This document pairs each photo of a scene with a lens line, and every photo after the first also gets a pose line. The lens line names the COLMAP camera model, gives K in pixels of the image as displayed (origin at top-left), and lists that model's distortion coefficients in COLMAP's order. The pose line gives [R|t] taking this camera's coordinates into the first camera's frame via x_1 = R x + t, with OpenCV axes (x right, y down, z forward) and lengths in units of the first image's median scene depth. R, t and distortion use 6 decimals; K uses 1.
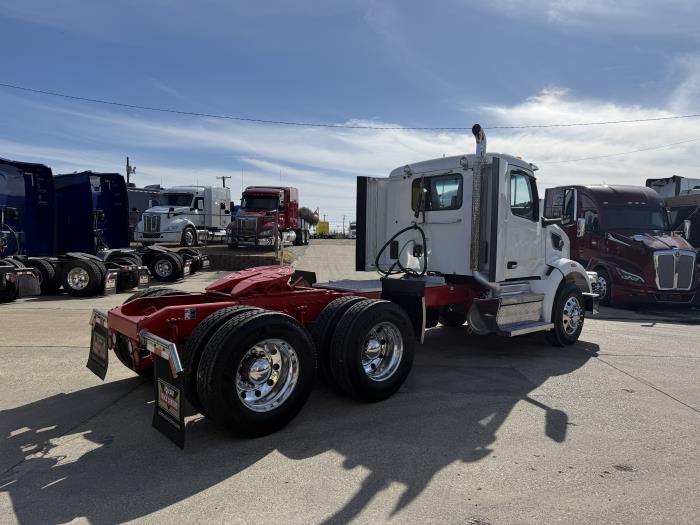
lens RADIAL K [[492.4, 0, 353.3], [0, 492.4, 260.9], [0, 0, 1]] dist [0.043053, -0.051514]
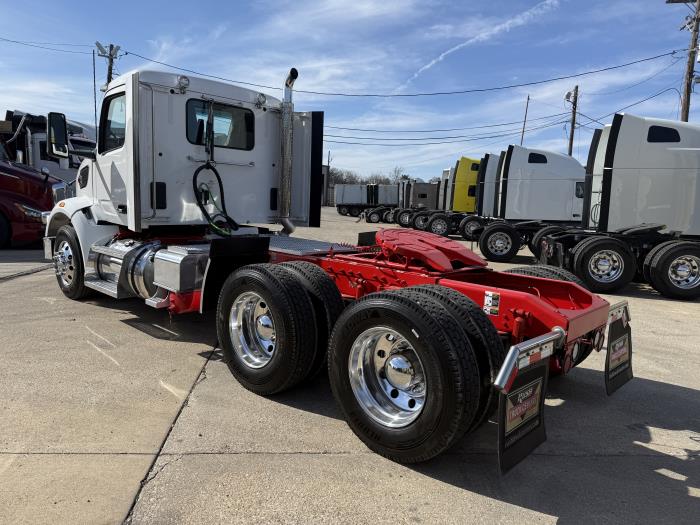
lens RADIAL K [[492.4, 0, 350.9], [0, 492.4, 266.5], [0, 0, 1]] dist [0.043053, -0.051514]
pose [[-0.101720, -0.165622, 0.980929, -0.743984], [-0.007874, 0.986147, 0.165686, -0.047519], [-0.994782, 0.009130, -0.101615, 0.928226]]
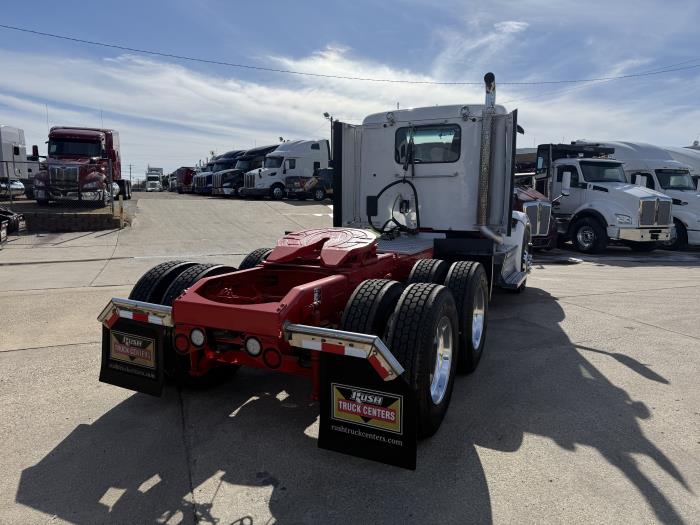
lens RADIAL K [[492.4, 0, 354.2], [0, 492.4, 262.6], [0, 0, 1]] dist [0.043053, -0.051514]
pose [[0.916862, -0.059463, 0.394750, -0.369193], [0.020541, 0.994561, 0.102108, -0.012308], [-0.398675, -0.085511, 0.913097, 0.182930]]
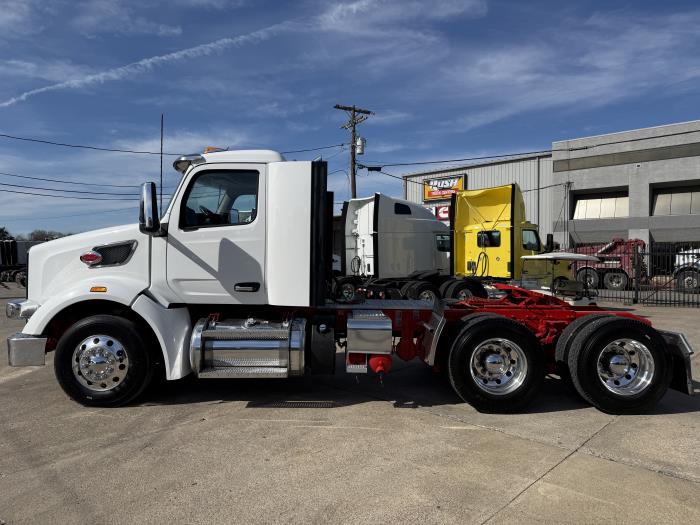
lens RADIAL K [[492.4, 0, 349.1], [0, 492.4, 267.7], [0, 0, 1]] dist [0.043053, -0.051514]
pose [[-0.747316, -0.038553, 0.663350, -0.521800], [0.003316, 0.998087, 0.061743, -0.081807], [-0.664461, 0.048342, -0.745758, 1.697785]]
